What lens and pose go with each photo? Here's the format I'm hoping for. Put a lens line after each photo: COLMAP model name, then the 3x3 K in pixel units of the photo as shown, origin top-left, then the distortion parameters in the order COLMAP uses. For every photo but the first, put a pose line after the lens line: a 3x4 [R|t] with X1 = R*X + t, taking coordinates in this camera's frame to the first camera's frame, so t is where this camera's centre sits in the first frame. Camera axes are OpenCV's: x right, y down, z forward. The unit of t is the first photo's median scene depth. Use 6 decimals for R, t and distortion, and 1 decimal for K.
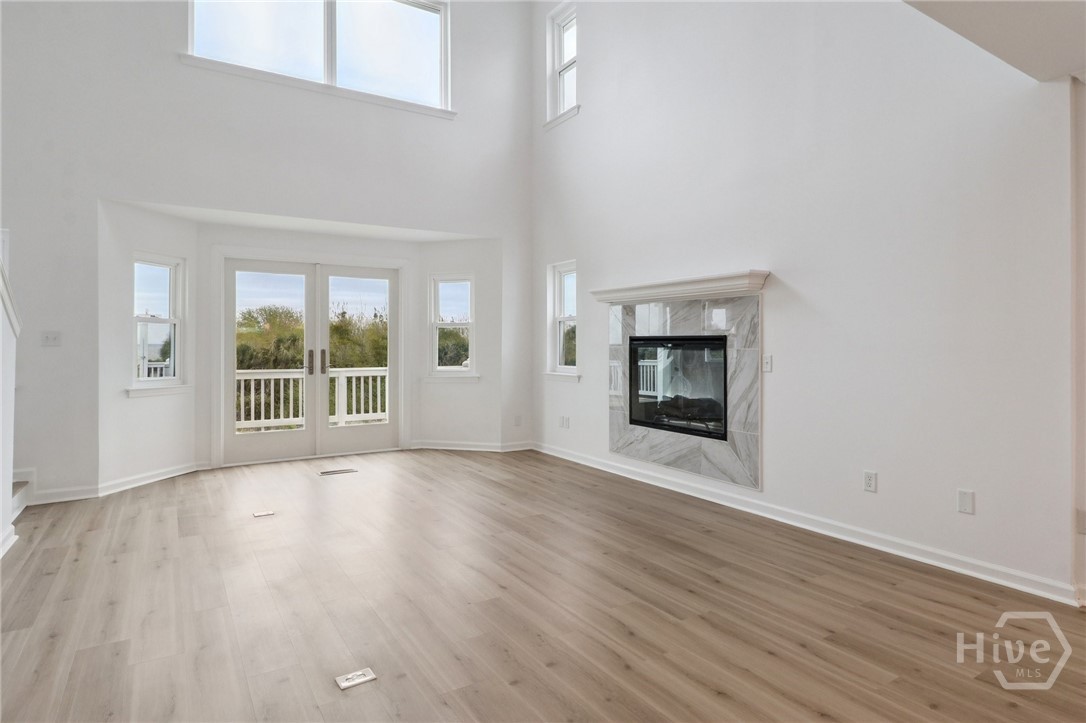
lens RADIAL K [[599.6, 0, 581.2], [0, 599.6, 348.3], [0, 0, 1]] dist [0.002305, -0.005686]
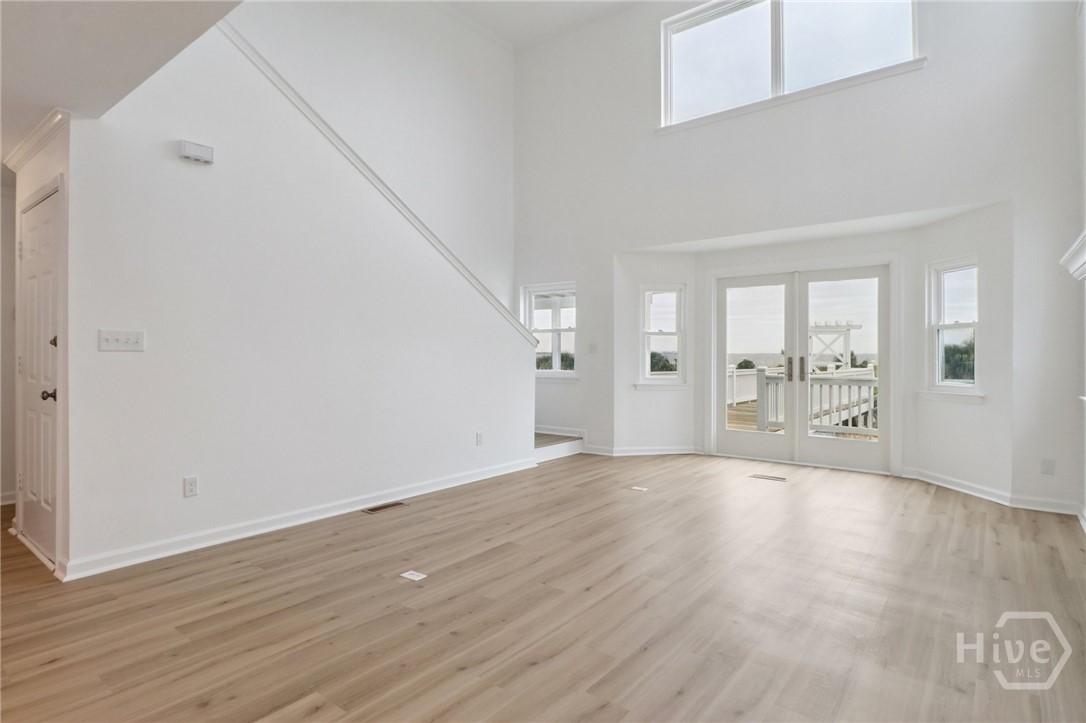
lens RADIAL K [[599.6, 0, 549.7], [0, 599.6, 347.6], [0, 0, 1]] dist [0.002305, -0.005686]
pose [[0.299867, -0.007087, -0.953955, 0.450305], [-0.006642, 0.999933, -0.009517, -0.001176], [0.953958, 0.009190, 0.299800, 0.342289]]
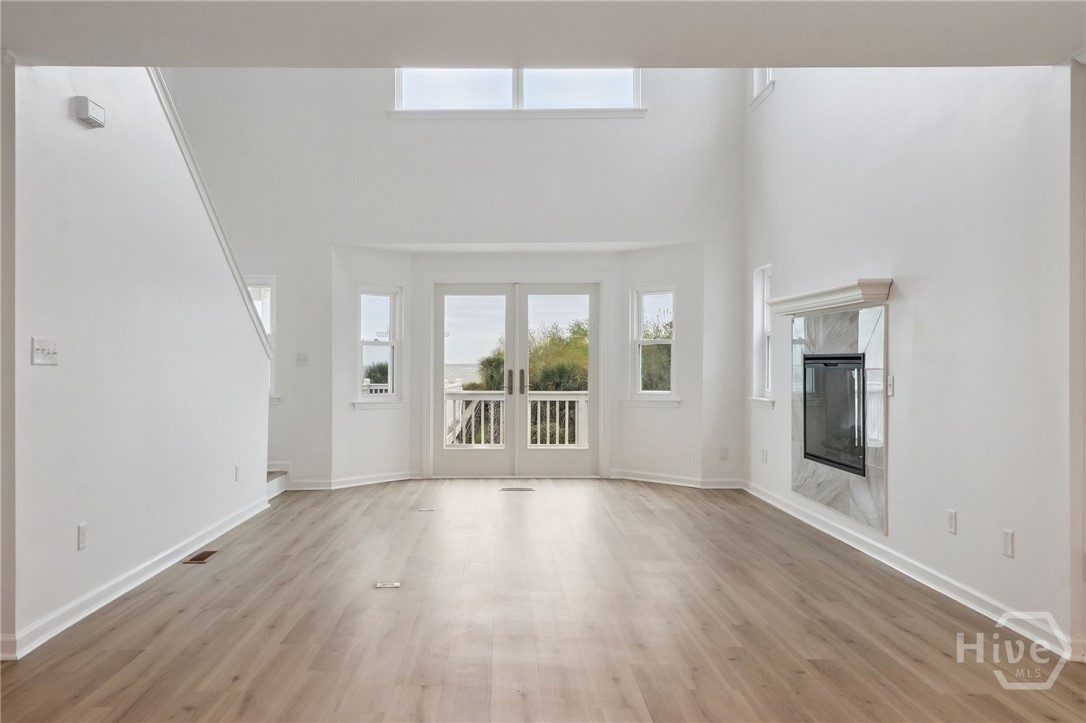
lens RADIAL K [[924.3, 0, 558.9], [0, 924.3, 357.7], [0, 0, 1]] dist [0.016733, 0.017312]
pose [[0.851705, -0.004392, -0.524003, 0.477142], [-0.002463, 0.999920, -0.012384, 0.001777], [0.524016, 0.011838, 0.851626, -0.301375]]
